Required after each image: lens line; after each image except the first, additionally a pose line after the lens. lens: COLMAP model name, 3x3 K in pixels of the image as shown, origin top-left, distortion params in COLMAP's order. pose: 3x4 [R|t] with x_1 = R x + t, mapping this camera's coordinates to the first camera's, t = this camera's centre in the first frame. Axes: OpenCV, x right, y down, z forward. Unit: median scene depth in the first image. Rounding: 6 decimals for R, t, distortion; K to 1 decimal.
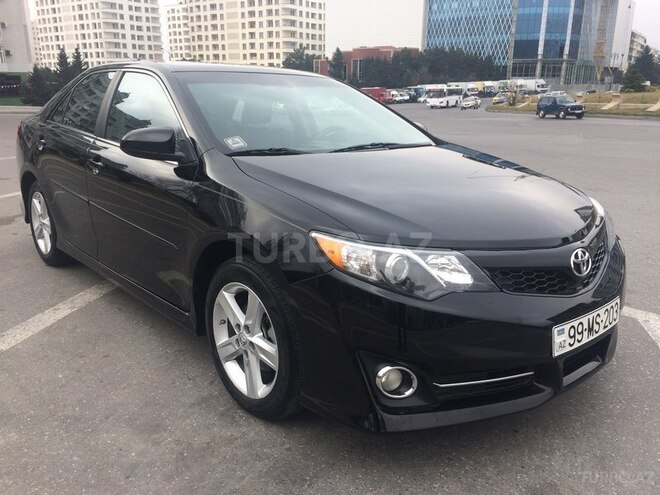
lens RADIAL K [[563.7, 0, 332.4], [0, 563.7, 247.2], [0, 0, 1]] dist [0.057620, -0.065098]
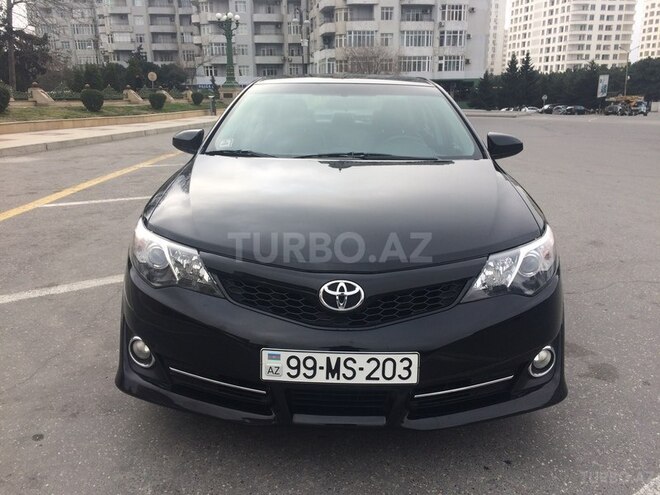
lens RADIAL K [[563.7, 0, 332.4], [0, 563.7, 247.2], [0, 0, 1]] dist [0.057620, -0.065098]
pose [[0.742614, 0.169476, -0.647922, 0.271230], [-0.172543, 0.983208, 0.059416, -0.027061], [0.647111, 0.067671, 0.759386, 0.084435]]
